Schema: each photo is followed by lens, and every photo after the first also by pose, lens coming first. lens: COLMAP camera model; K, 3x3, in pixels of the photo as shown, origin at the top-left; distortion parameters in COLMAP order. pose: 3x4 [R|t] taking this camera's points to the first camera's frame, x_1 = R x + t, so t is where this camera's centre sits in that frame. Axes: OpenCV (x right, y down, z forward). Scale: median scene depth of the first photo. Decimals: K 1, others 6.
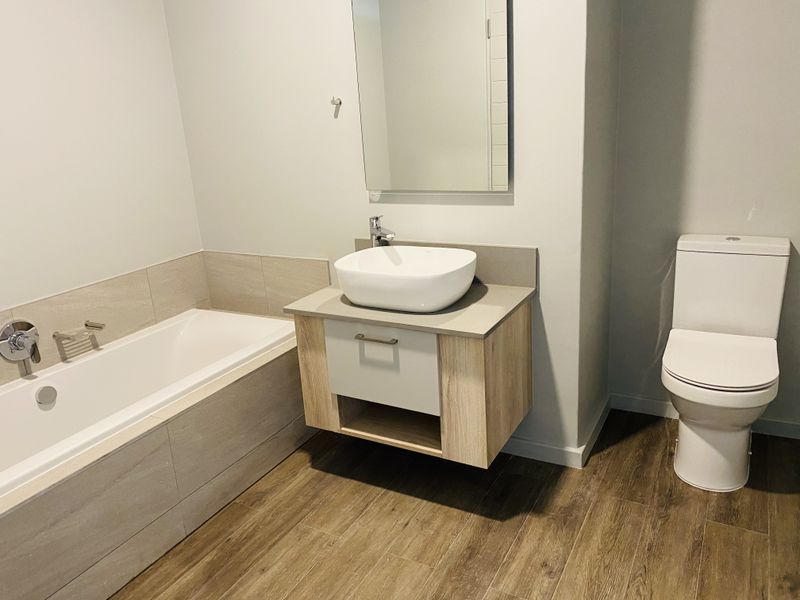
lens RADIAL K [[610.5, 0, 398.3], [0, 610.5, 295.8], [0, 0, 1]] dist [0.043296, -0.064945]
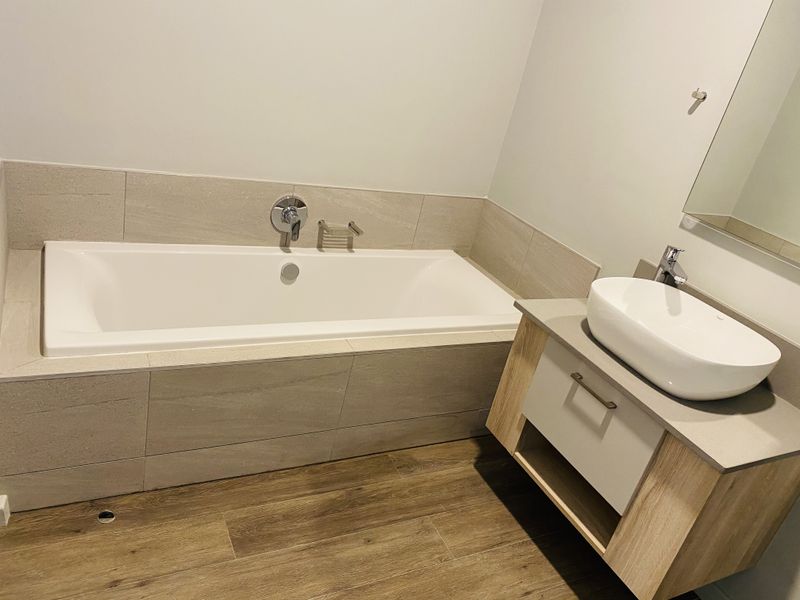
lens RADIAL K [[610.5, 0, 398.3], [0, 610.5, 295.8], [0, 0, 1]] dist [0.043296, -0.064945]
pose [[0.799616, 0.448617, -0.399195, 0.023052], [-0.413069, 0.893411, 0.176612, -0.070315], [0.435876, 0.023673, 0.899695, 0.134083]]
